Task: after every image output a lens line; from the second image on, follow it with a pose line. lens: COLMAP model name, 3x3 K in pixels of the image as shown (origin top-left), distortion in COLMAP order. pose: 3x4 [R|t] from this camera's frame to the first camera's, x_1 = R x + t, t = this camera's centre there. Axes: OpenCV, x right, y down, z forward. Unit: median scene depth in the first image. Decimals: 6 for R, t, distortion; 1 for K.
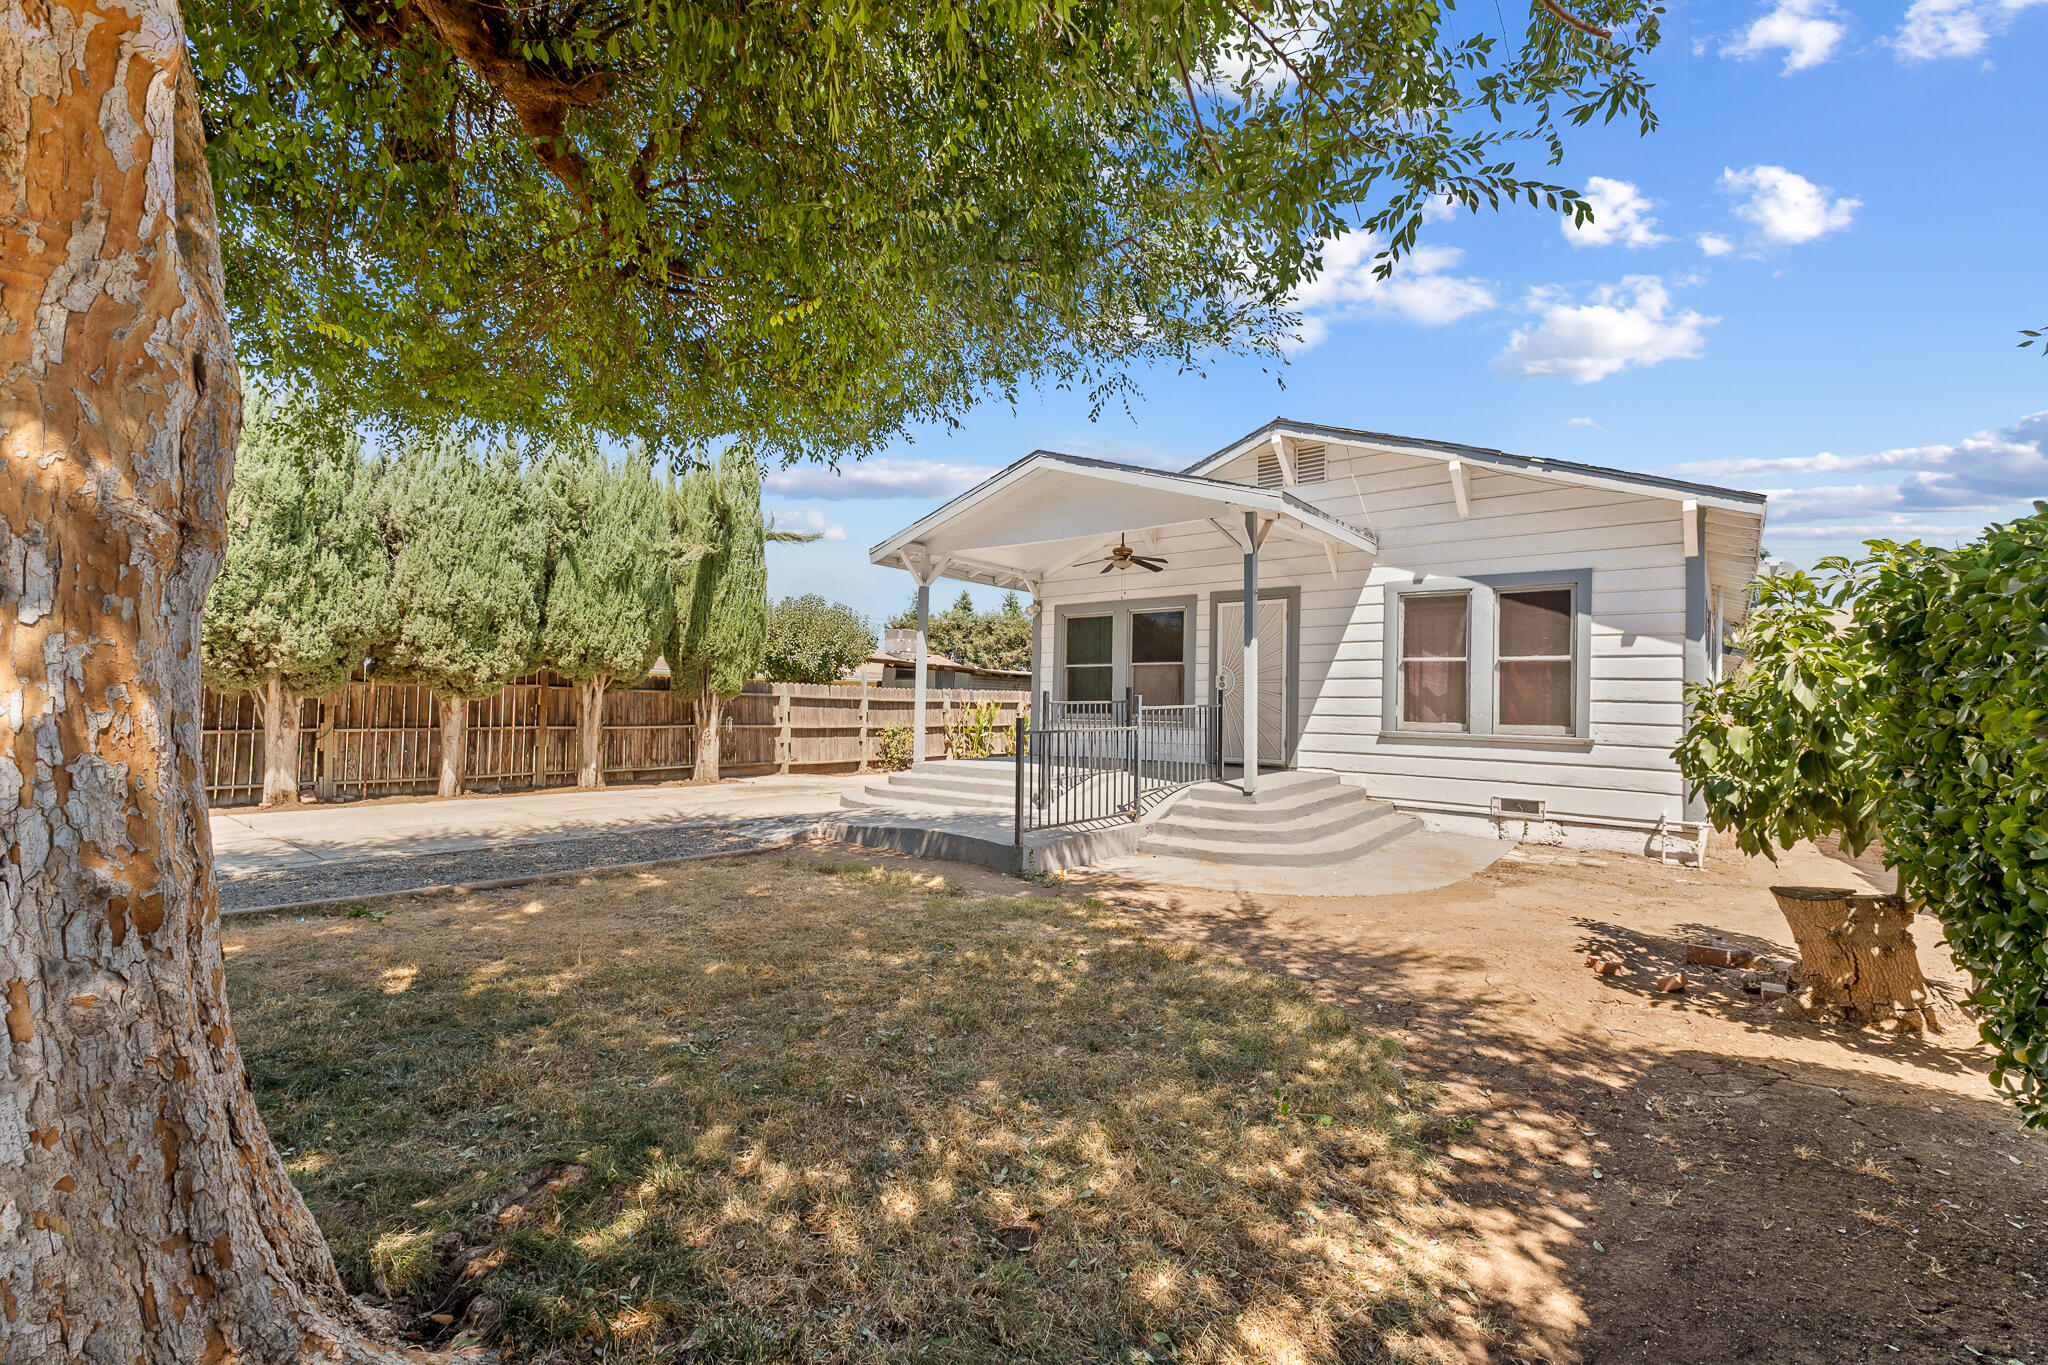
lens RADIAL K [[871.1, 0, 1020.6], [0, 871.1, 707.6], [0, 0, 1]] dist [0.002112, 0.000137]
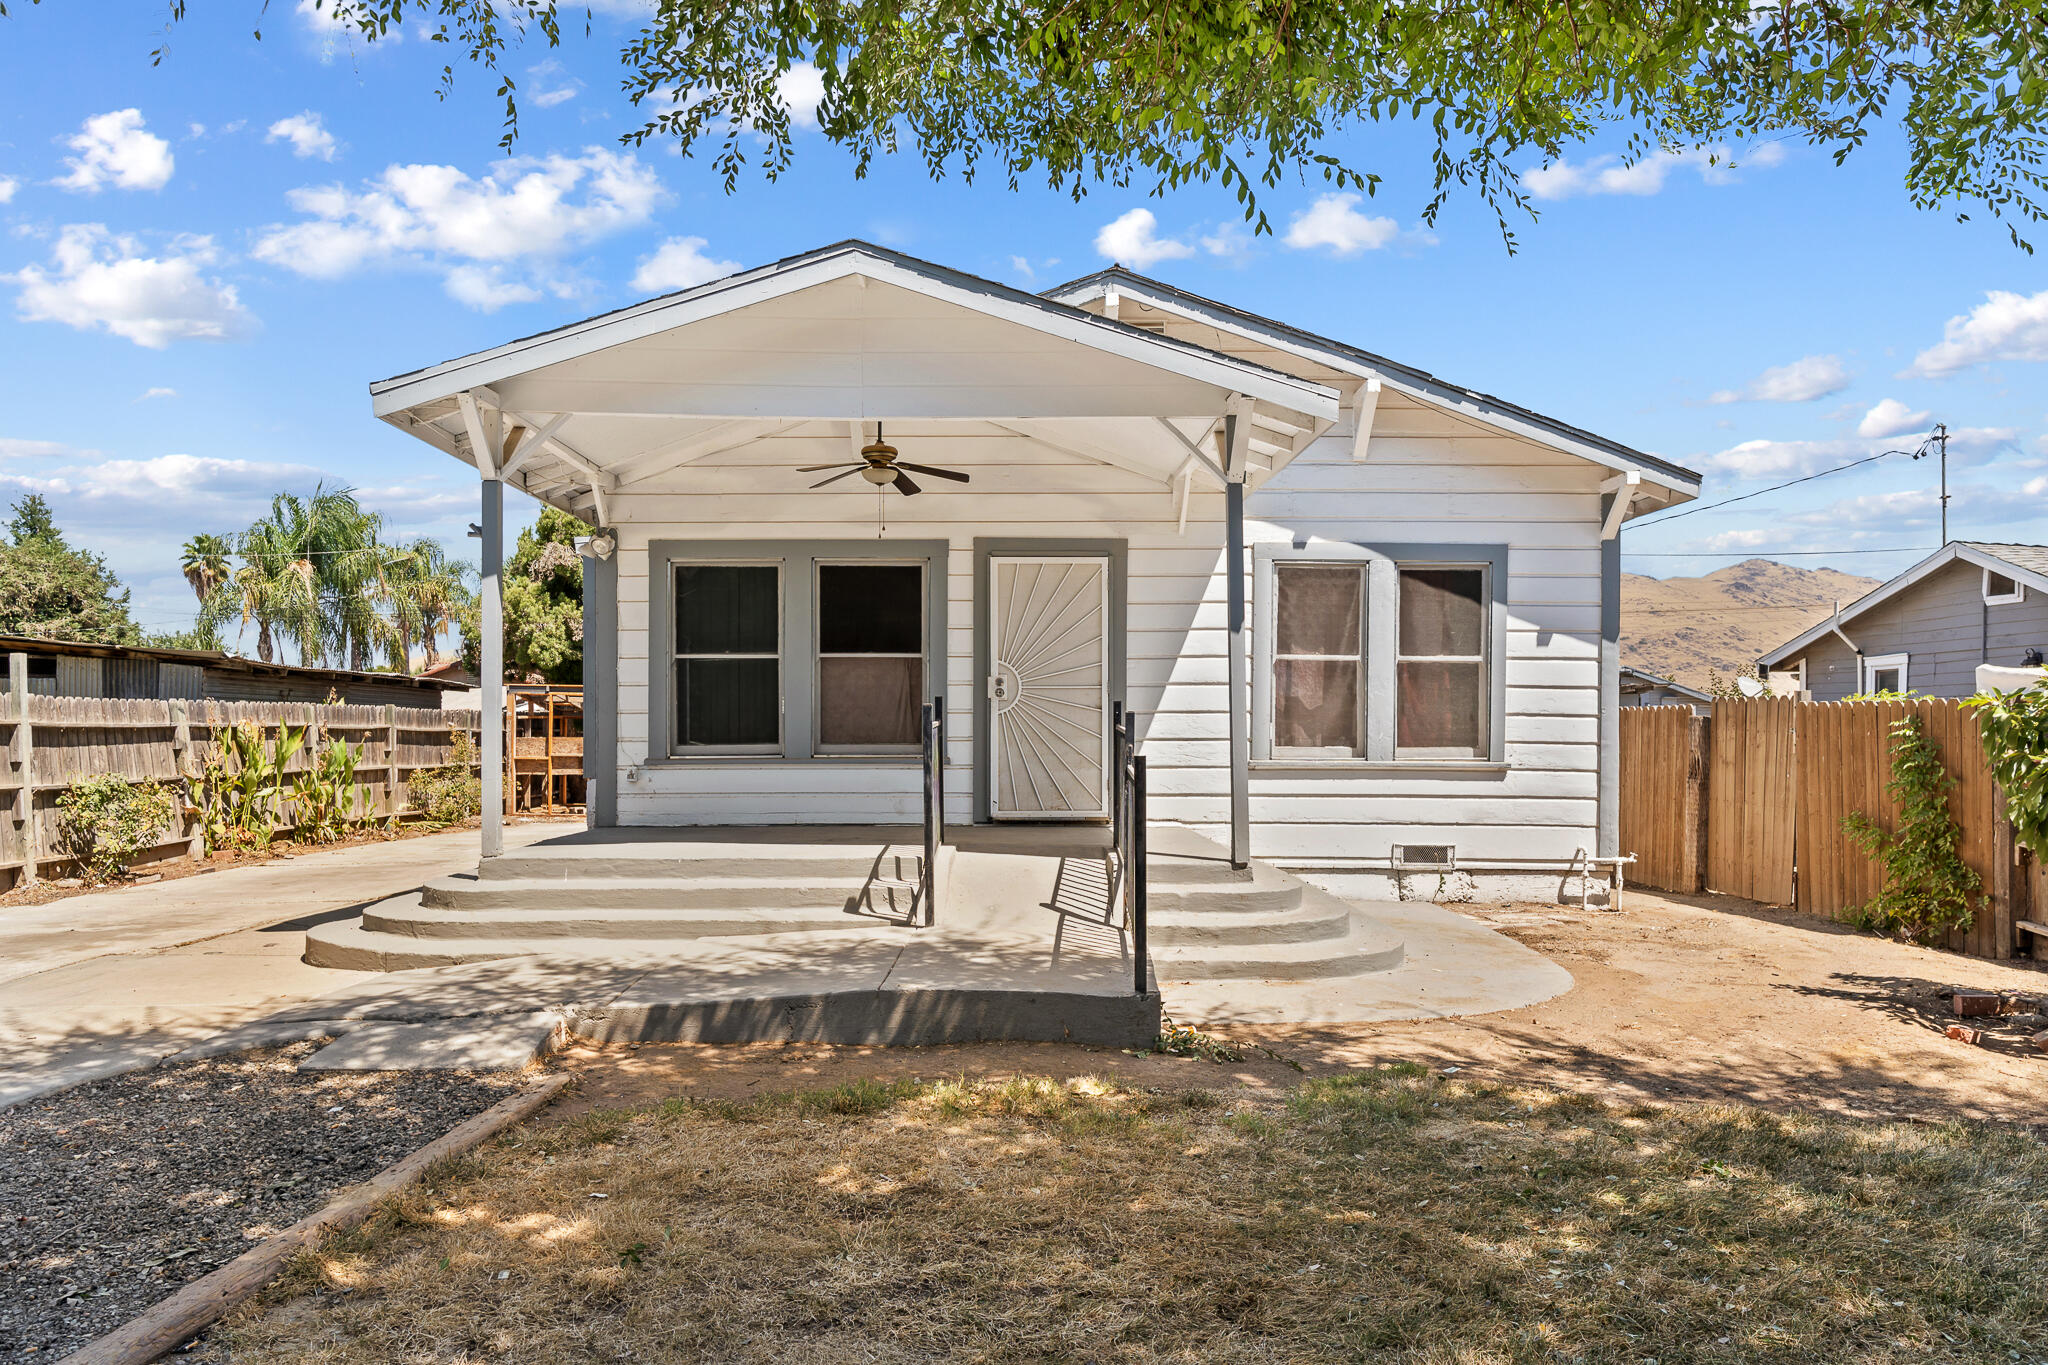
lens RADIAL K [[1373.8, 0, 1019.4], [0, 1373.8, 786.7], [0, 0, 1]] dist [0.004264, 0.000879]
pose [[0.772966, -0.041630, 0.633080, -0.463423], [0.014076, 0.998725, 0.048488, -0.008716], [-0.634291, -0.028568, 0.772566, 0.312503]]
